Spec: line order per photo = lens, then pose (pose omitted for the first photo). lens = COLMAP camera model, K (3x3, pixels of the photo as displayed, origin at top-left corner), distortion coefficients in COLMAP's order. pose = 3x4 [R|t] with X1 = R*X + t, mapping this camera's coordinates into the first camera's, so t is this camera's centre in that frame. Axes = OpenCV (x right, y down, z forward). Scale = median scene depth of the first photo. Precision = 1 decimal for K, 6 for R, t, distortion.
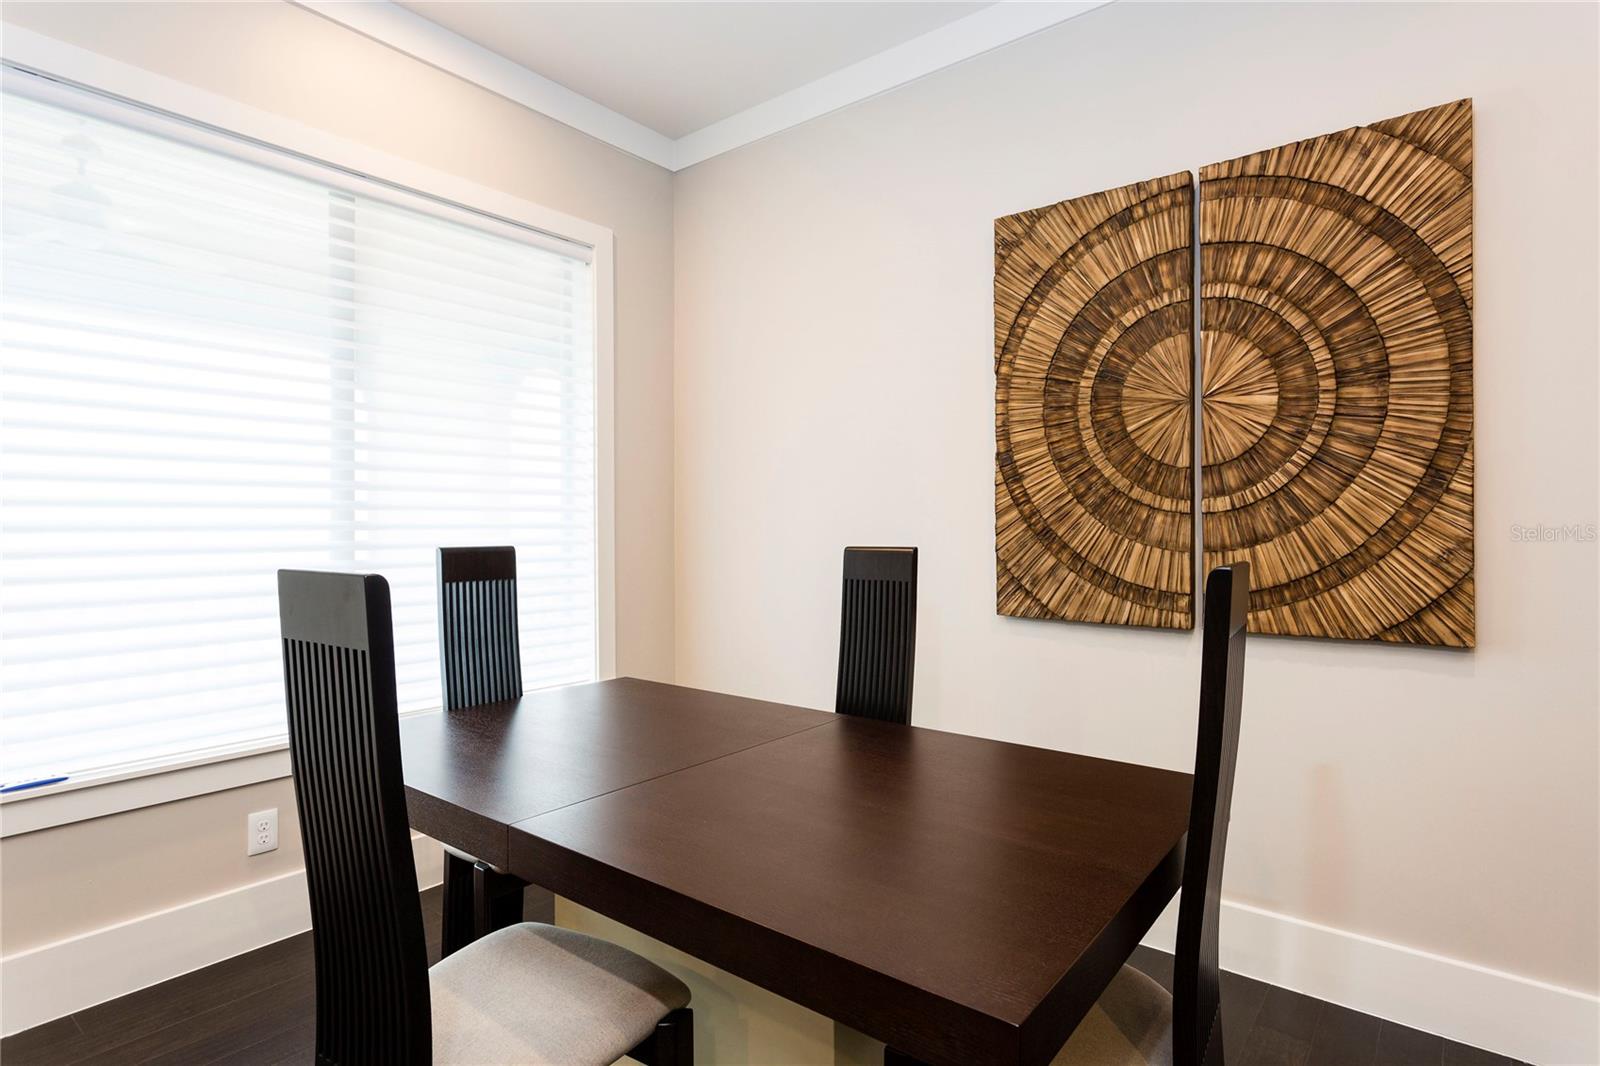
lens RADIAL K [[850.7, 0, 797.9], [0, 850.7, 522.3], [0, 0, 1]] dist [-0.001648, 0.000340]
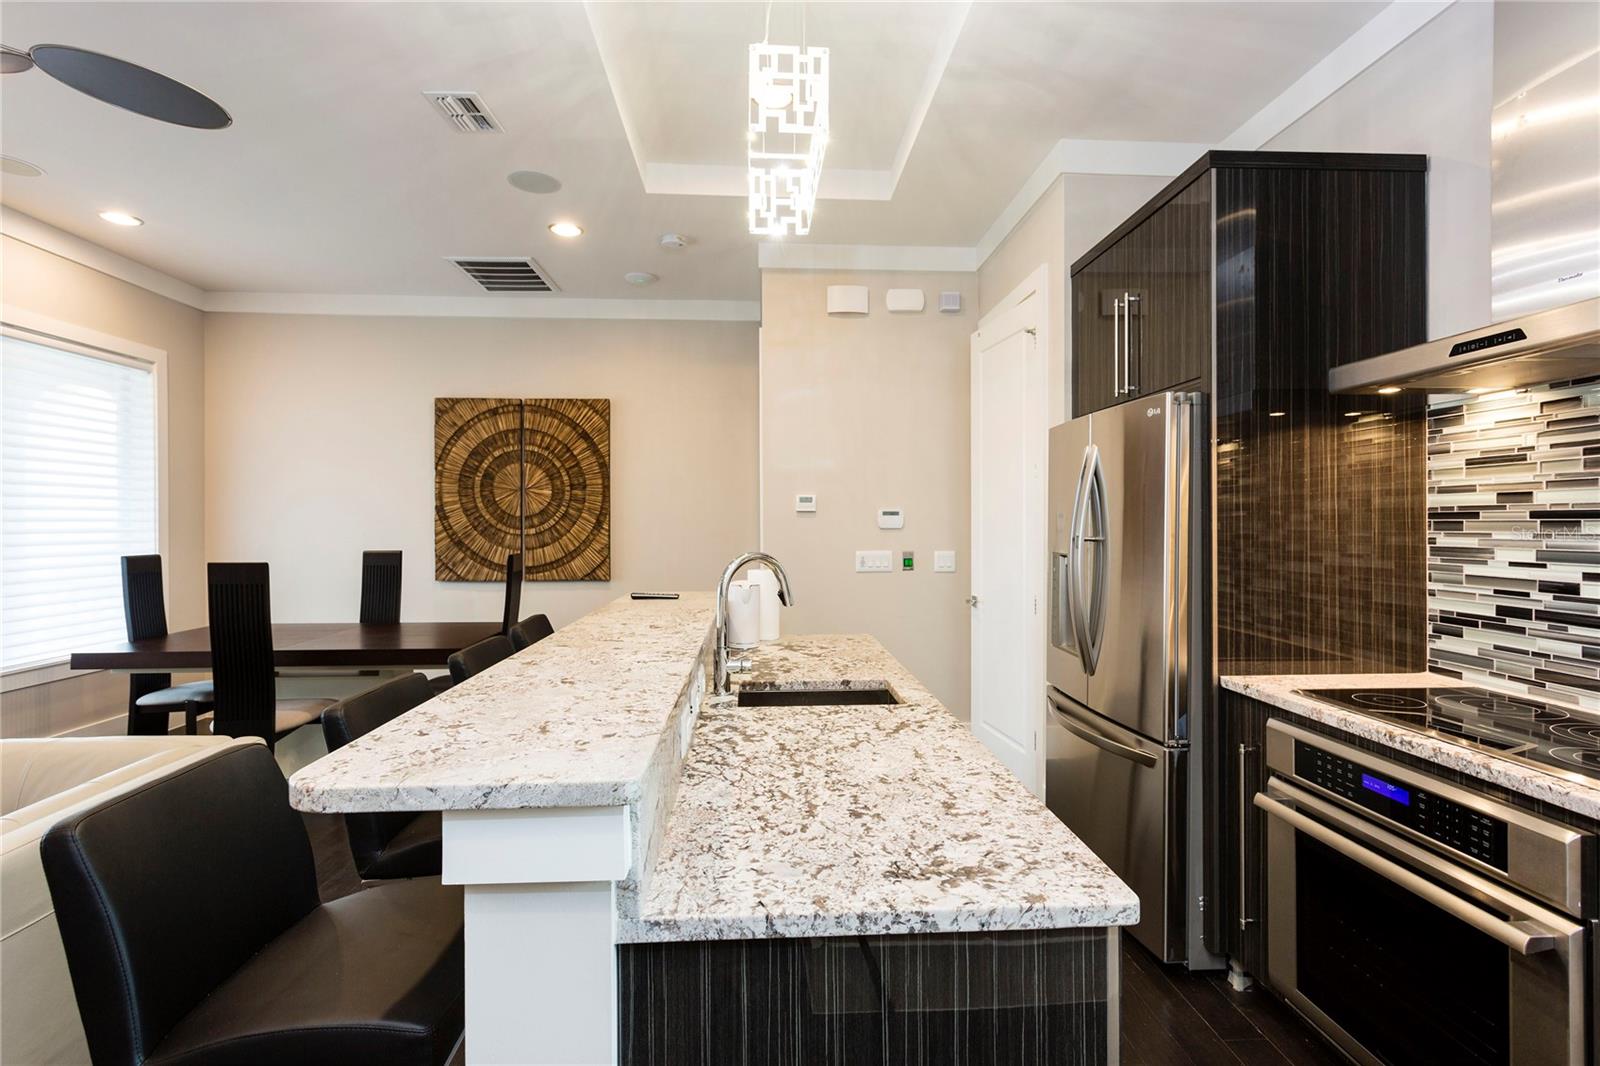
lens RADIAL K [[759.3, 0, 802.2], [0, 759.3, 520.9], [0, 0, 1]] dist [-0.000328, -0.000087]
pose [[0.748236, 0.002017, 0.663430, -0.400976], [-0.003367, 0.999994, 0.000757, -0.055567], [-0.663424, -0.002800, 0.748238, -1.220741]]
